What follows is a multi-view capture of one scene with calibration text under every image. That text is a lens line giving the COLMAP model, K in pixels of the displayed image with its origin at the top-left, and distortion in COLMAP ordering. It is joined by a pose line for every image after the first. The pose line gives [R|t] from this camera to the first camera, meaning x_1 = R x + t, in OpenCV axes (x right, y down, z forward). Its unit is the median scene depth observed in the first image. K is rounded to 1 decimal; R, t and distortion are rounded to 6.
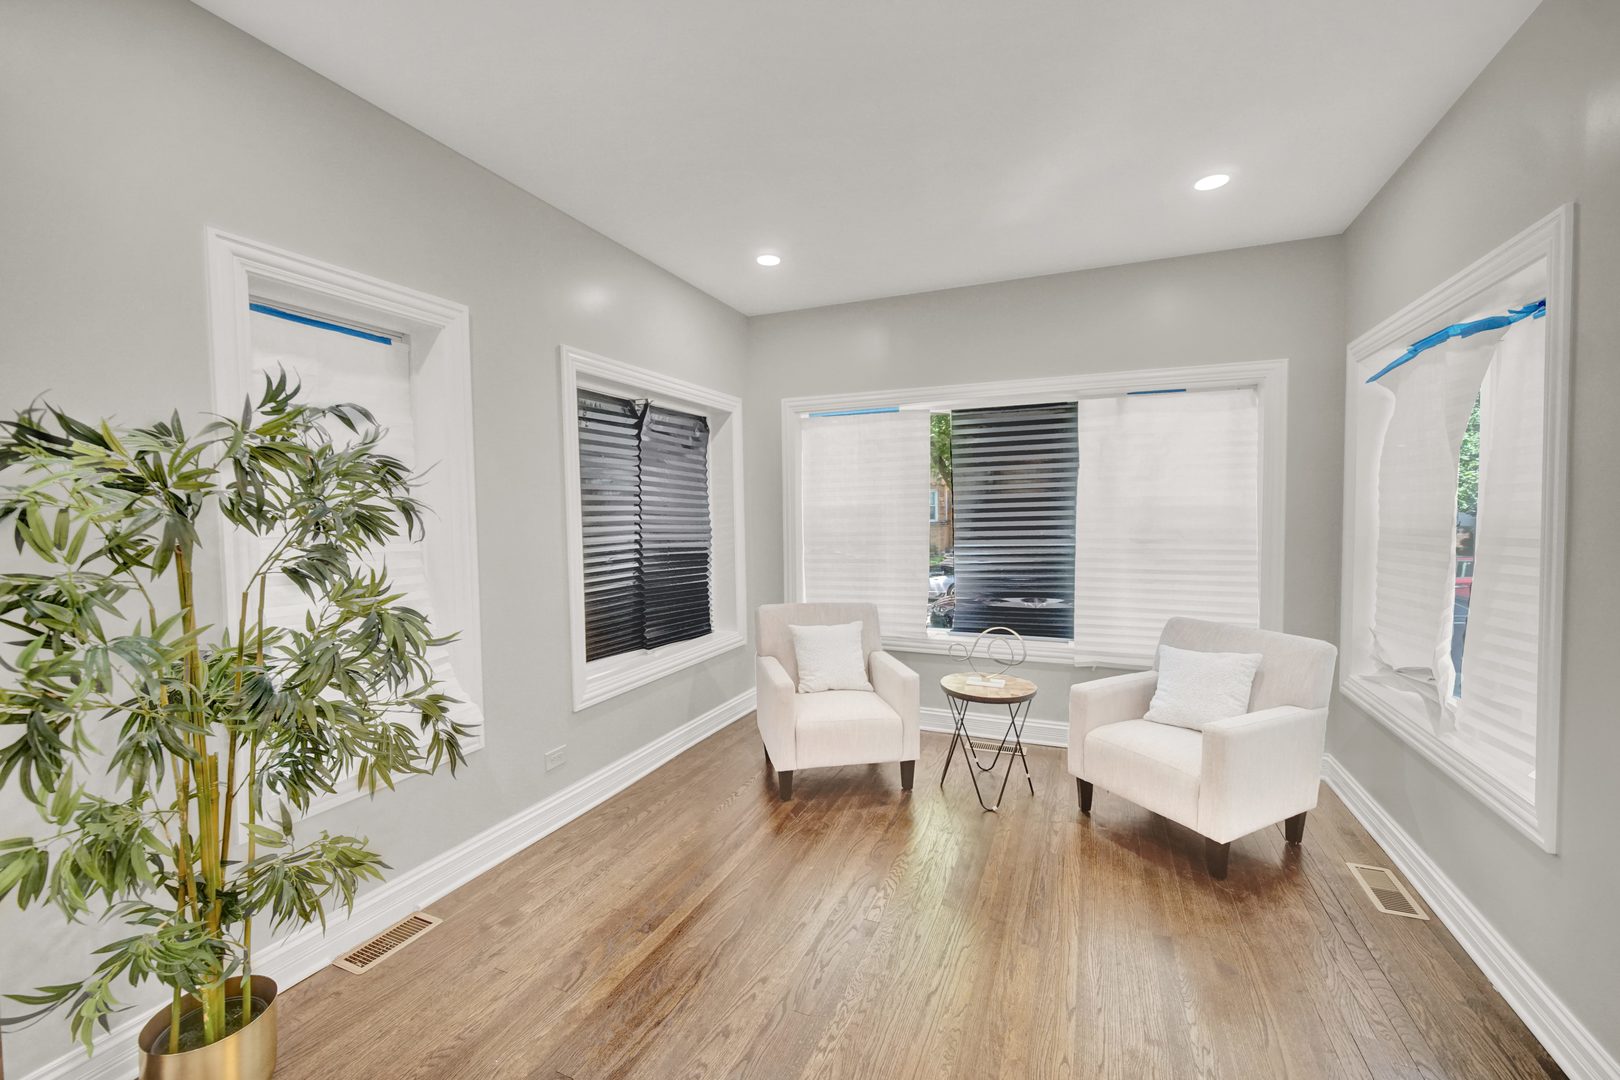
lens RADIAL K [[656.6, 0, 809.8], [0, 656.6, 533.5], [0, 0, 1]] dist [-0.005401, 0.001515]
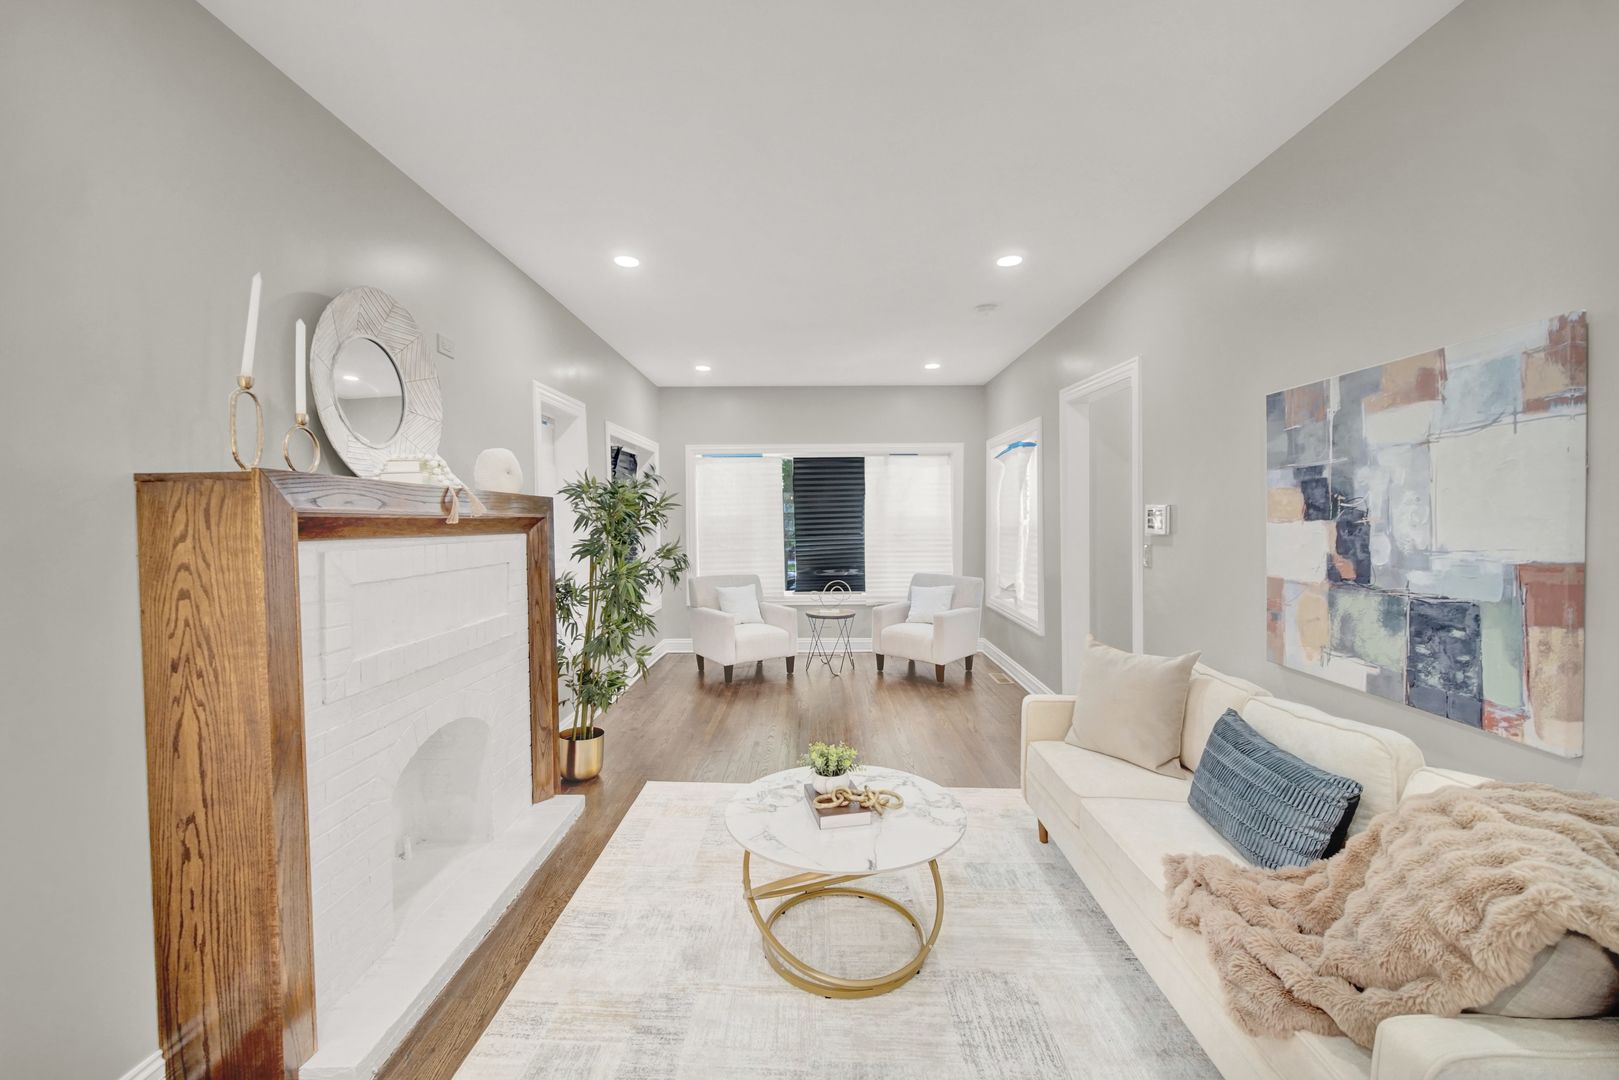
lens RADIAL K [[656.2, 0, 809.0], [0, 656.2, 532.5], [0, 0, 1]] dist [-0.005401, 0.001515]
pose [[0.923531, -0.003442, 0.383509, -0.432472], [0.010927, 0.999790, -0.017340, 0.032460], [-0.383369, 0.020204, 0.923374, -0.605291]]
